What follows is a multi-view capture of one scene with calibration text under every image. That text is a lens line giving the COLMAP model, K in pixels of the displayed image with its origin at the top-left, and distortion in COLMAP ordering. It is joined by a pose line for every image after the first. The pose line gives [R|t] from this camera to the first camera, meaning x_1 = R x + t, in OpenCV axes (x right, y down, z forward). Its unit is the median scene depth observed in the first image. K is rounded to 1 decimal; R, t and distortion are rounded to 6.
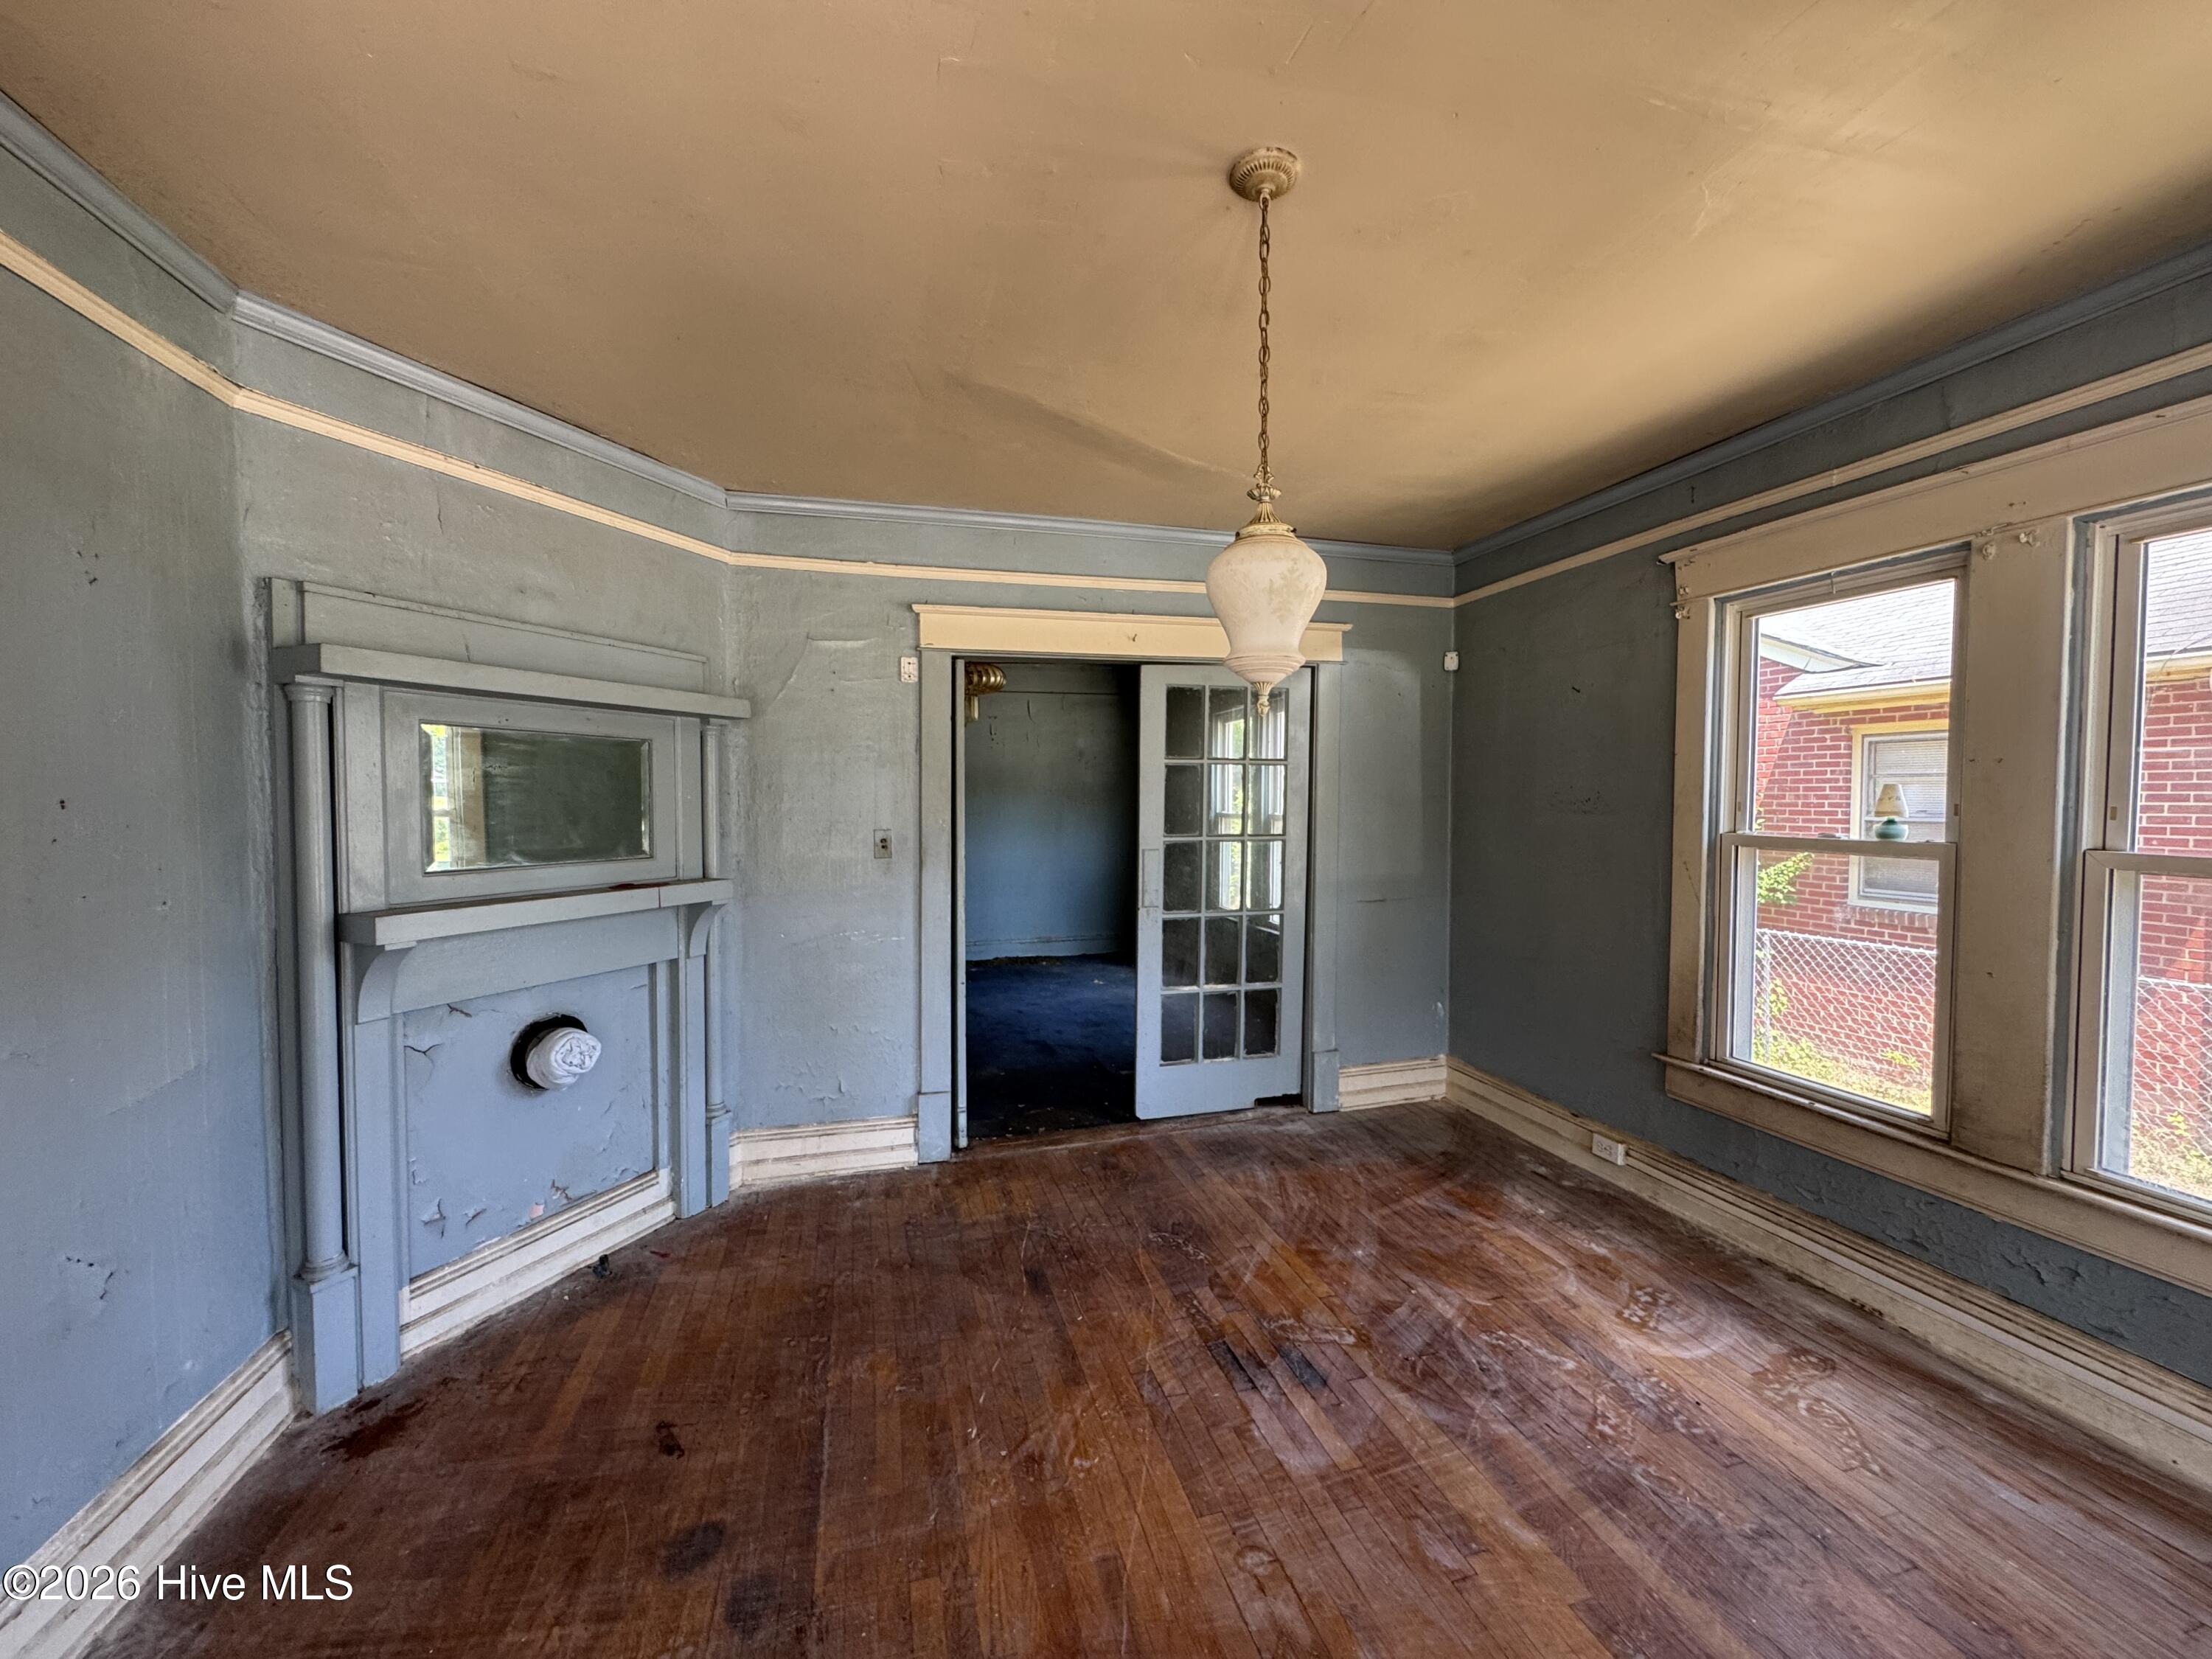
lens RADIAL K [[889.3, 0, 1106.6], [0, 889.3, 828.2], [0, 0, 1]] dist [-0.001042, 0.000159]
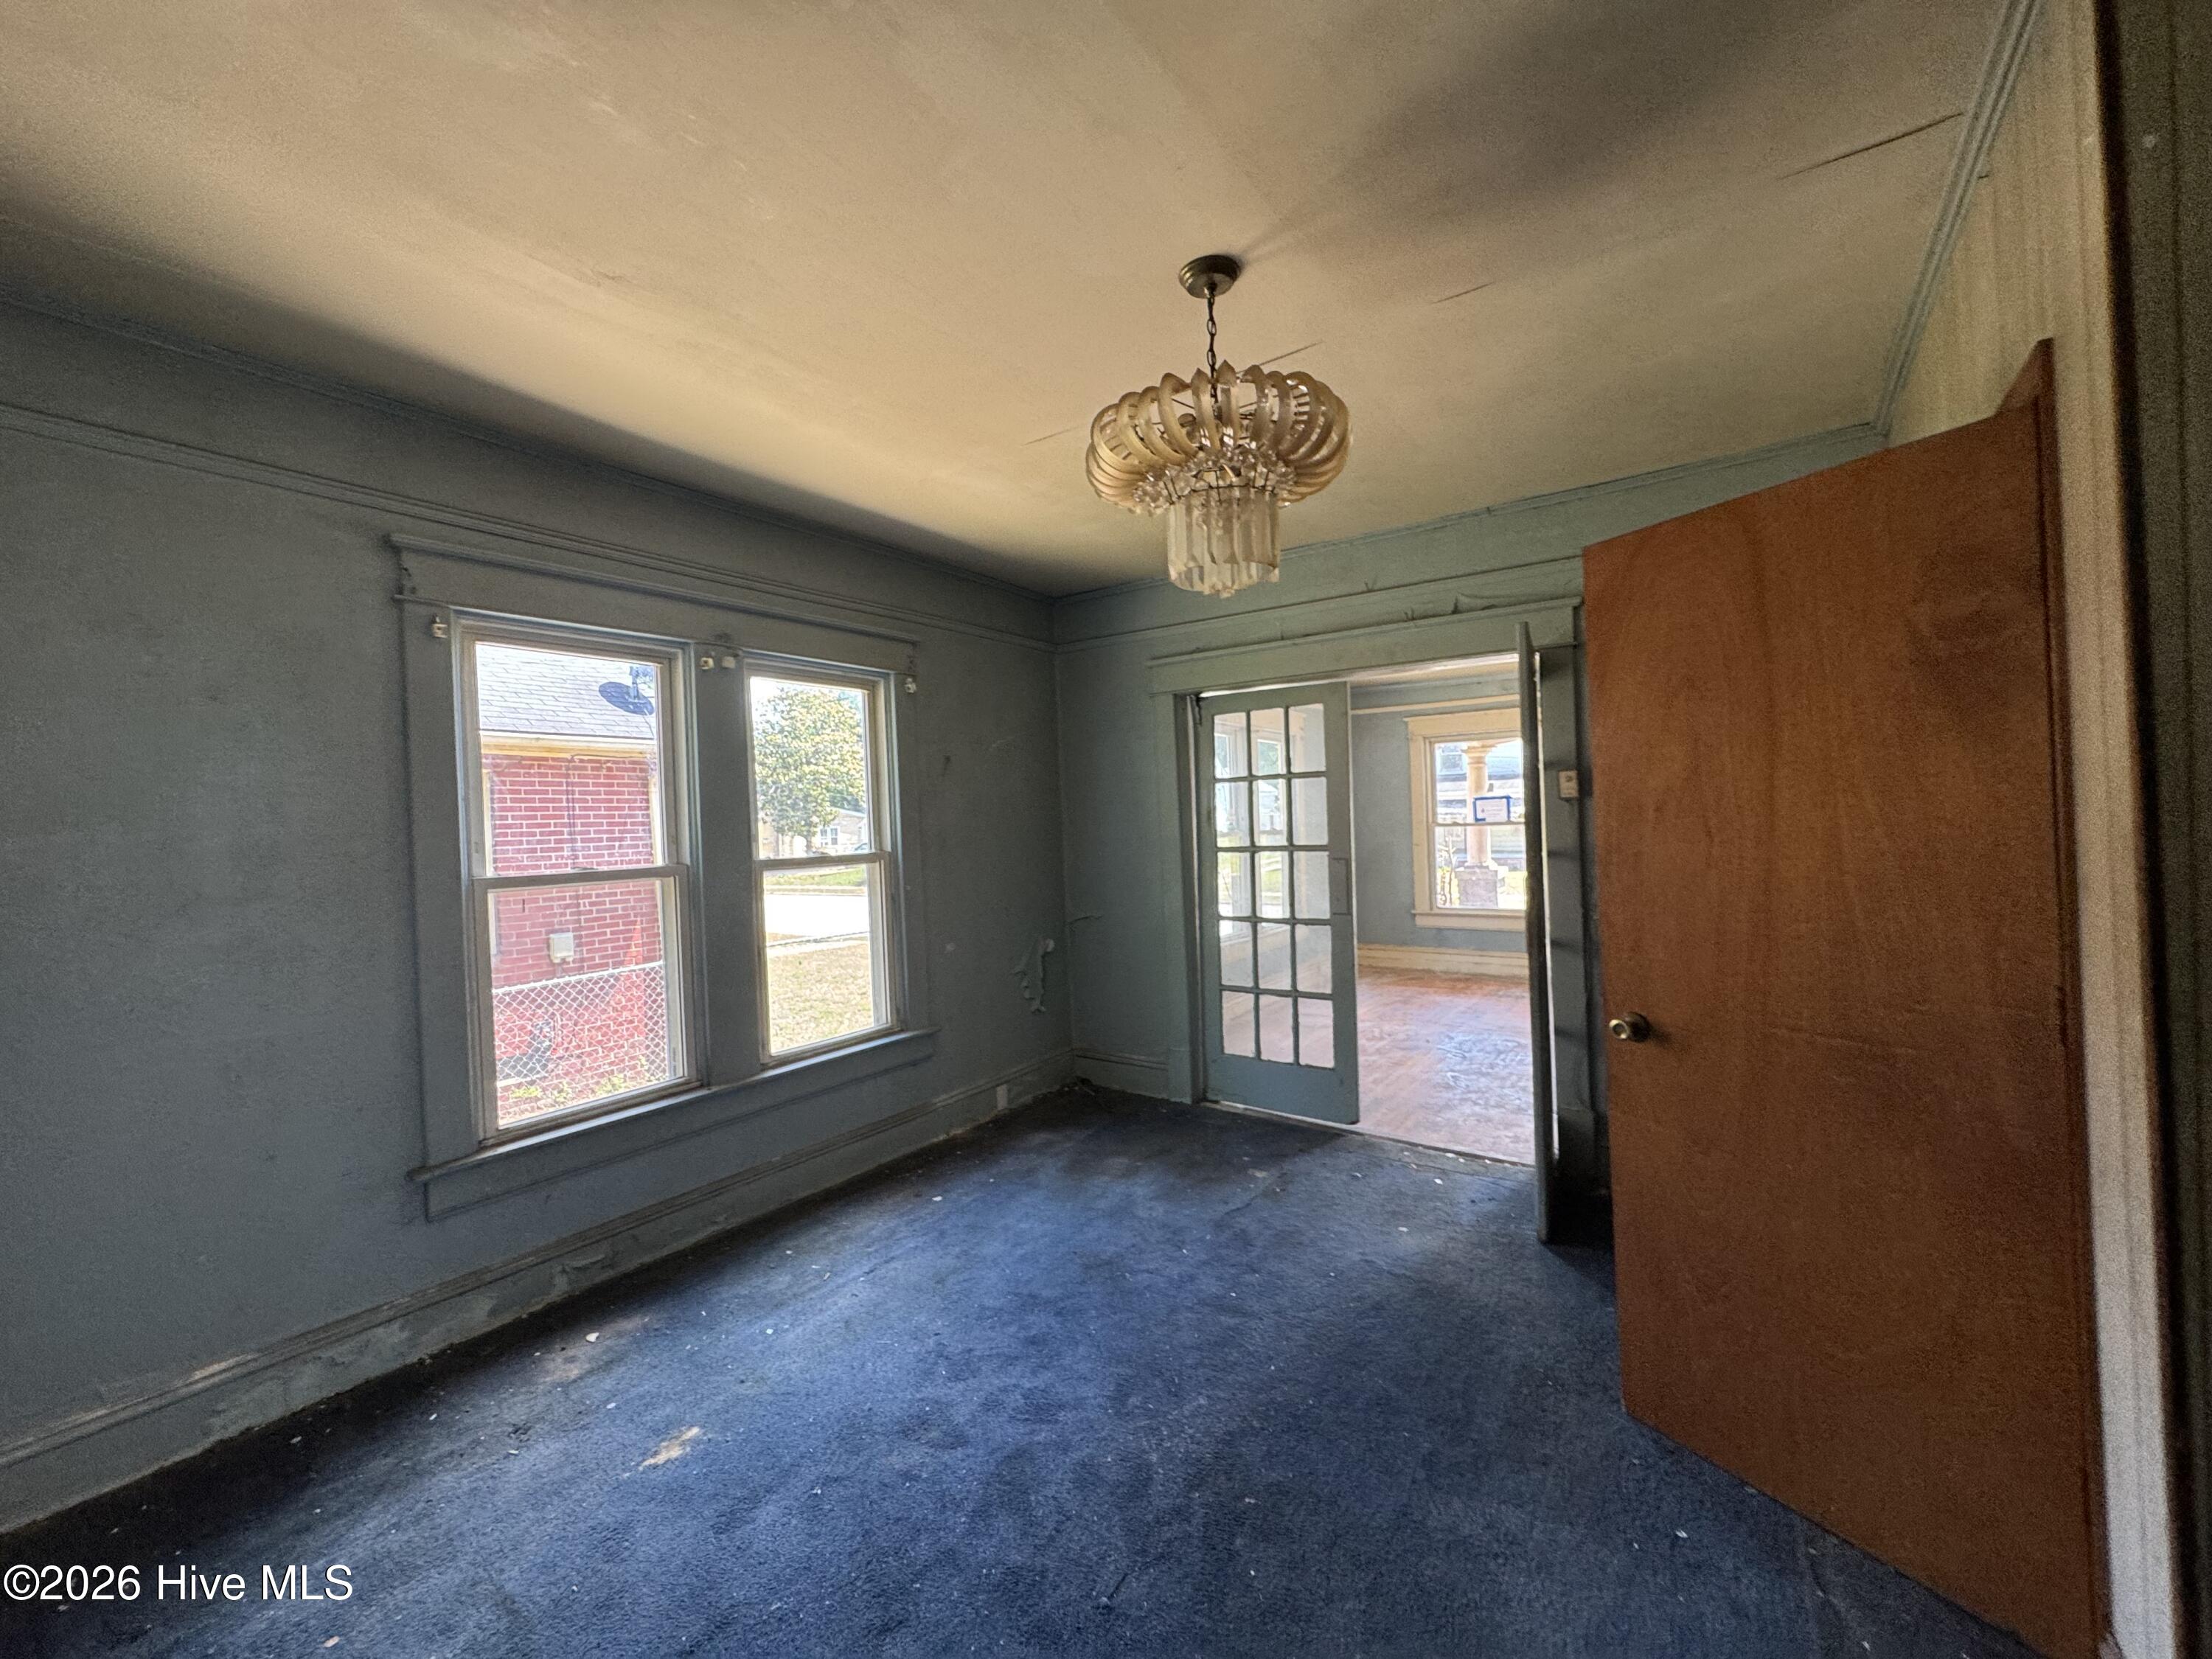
lens RADIAL K [[889.3, 0, 1109.2], [0, 889.3, 825.8], [0, 0, 1]] dist [-0.001042, 0.000159]
pose [[-0.637222, 0.022731, 0.770345, -0.635419], [0.063764, 0.997693, 0.023306, -0.058174], [-0.768038, 0.063972, -0.637201, 2.064697]]
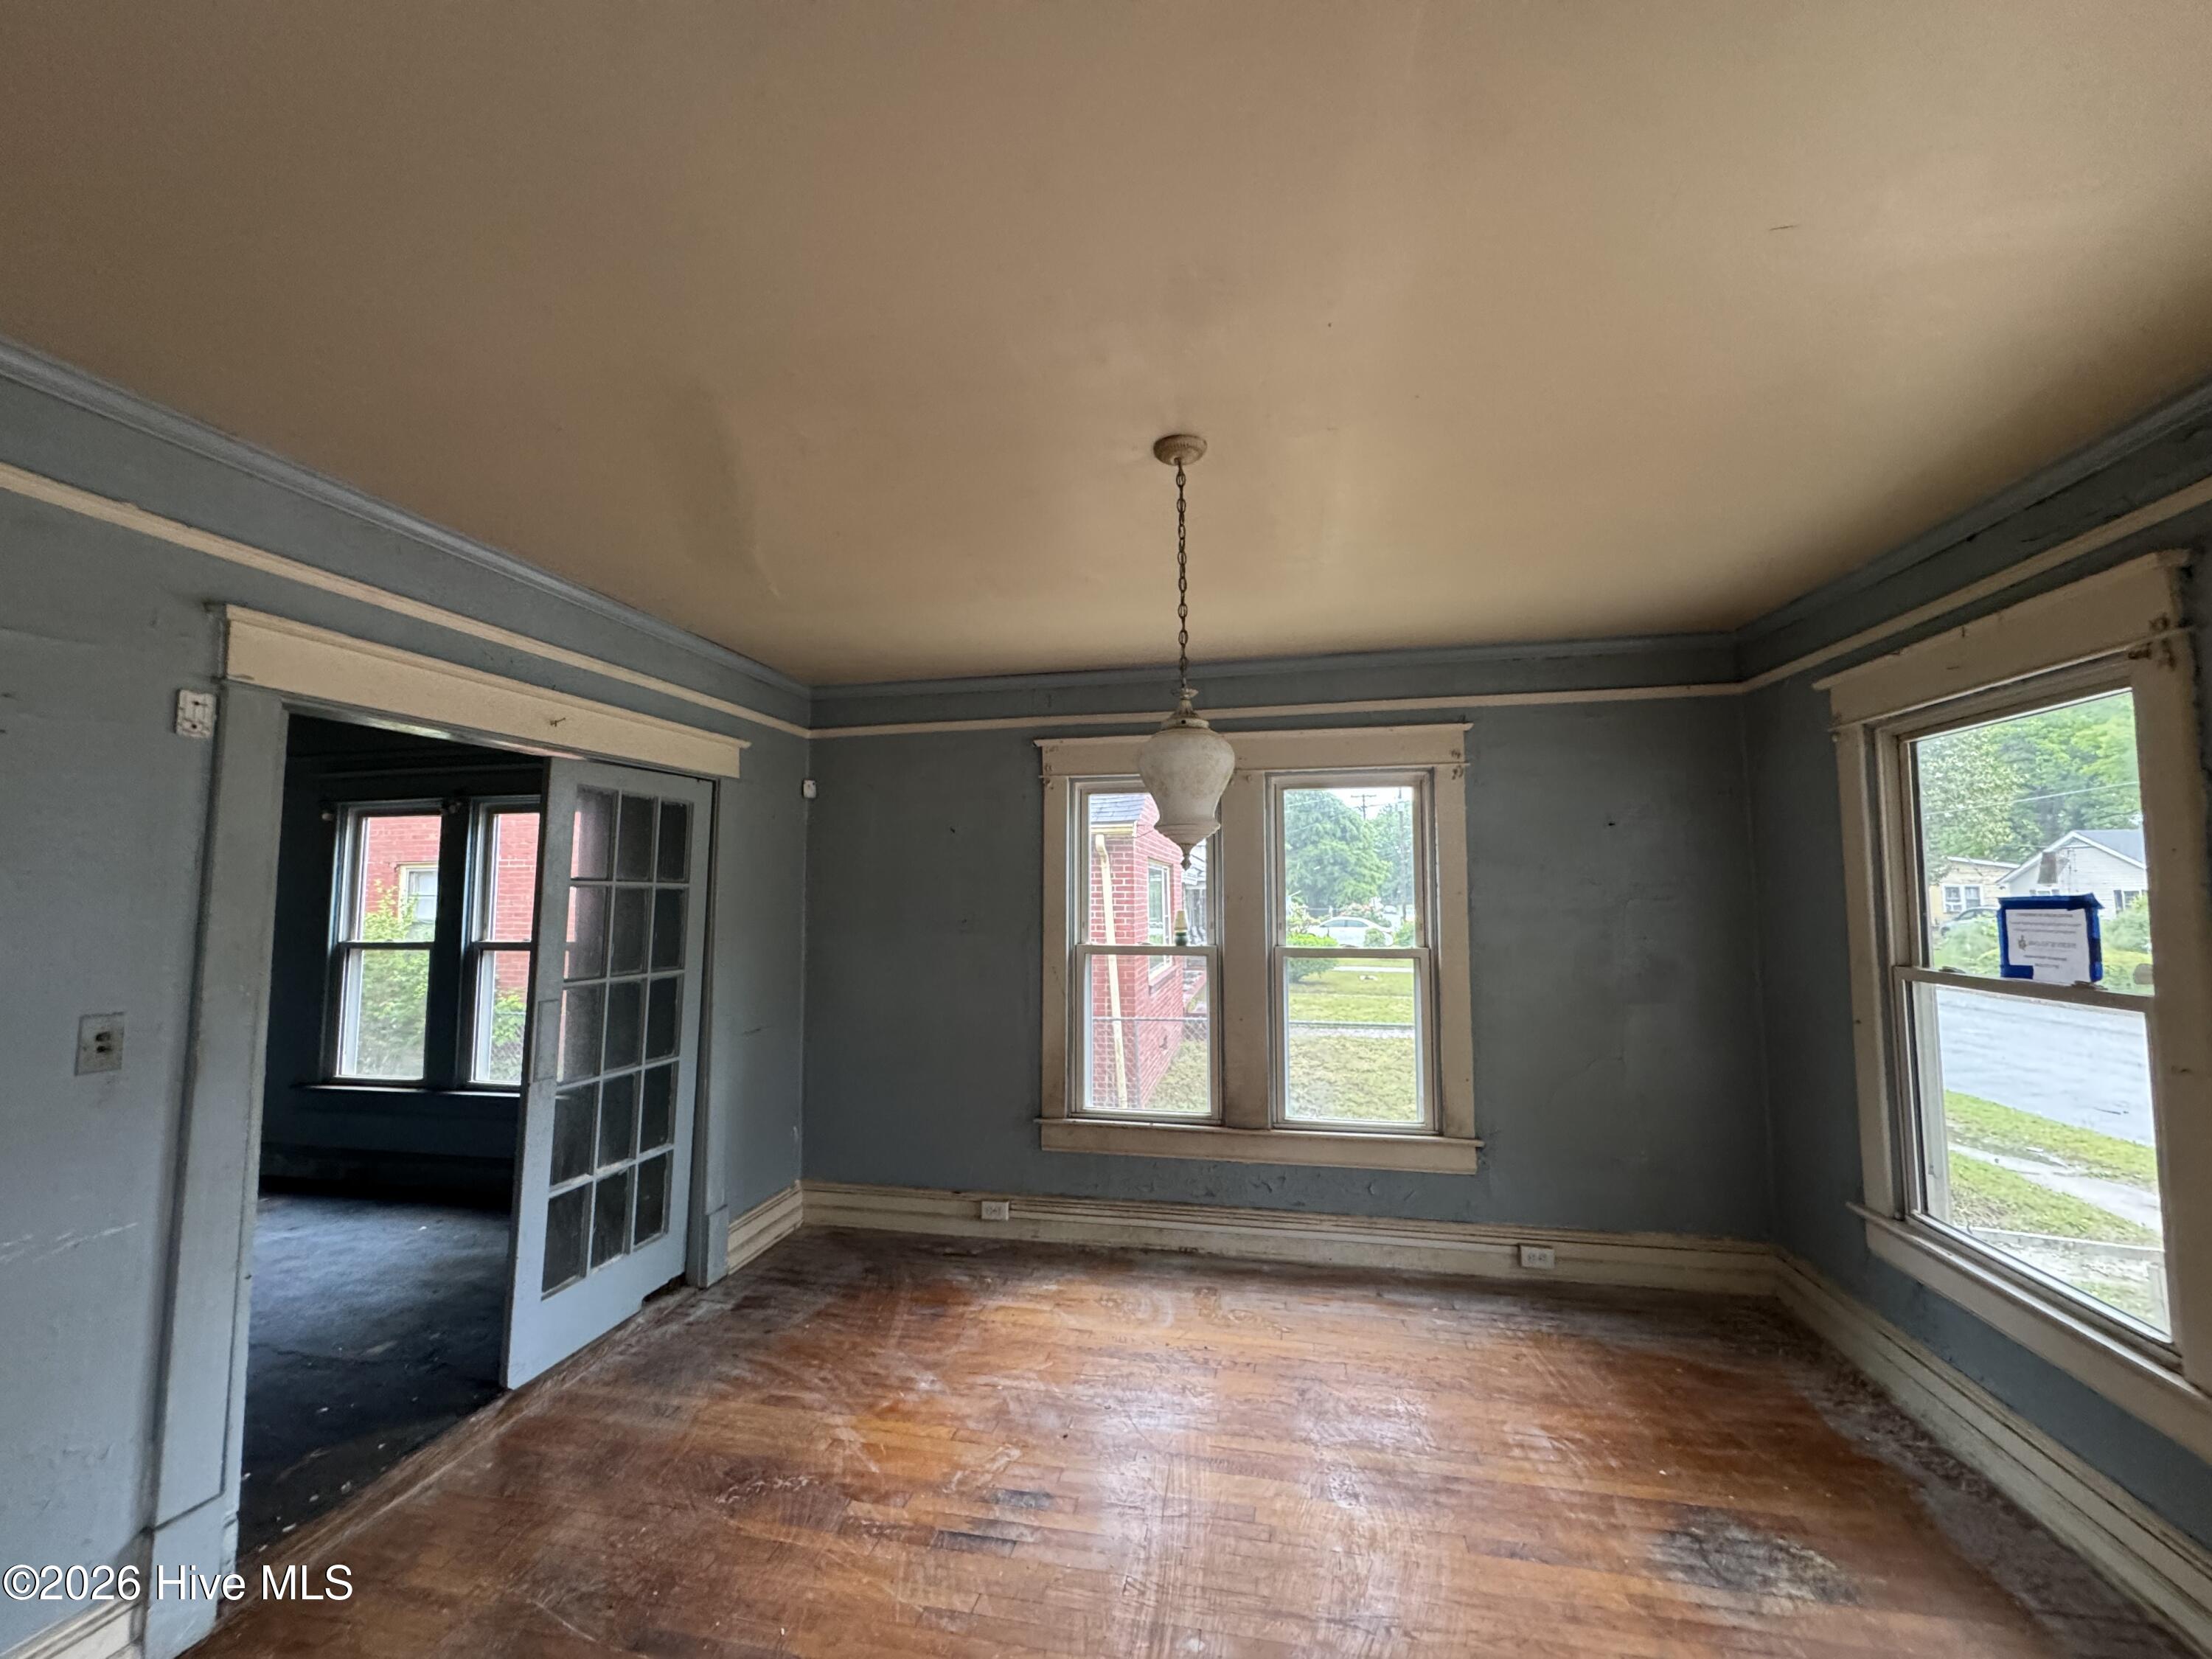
lens RADIAL K [[889.3, 0, 1096.1], [0, 889.3, 828.1], [0, 0, 1]] dist [-0.001042, 0.000159]
pose [[0.466369, 0.066677, 0.882074, -0.443364], [0.038135, 0.994713, -0.095355, -0.034509], [-0.883768, 0.078109, 0.461361, 0.257690]]
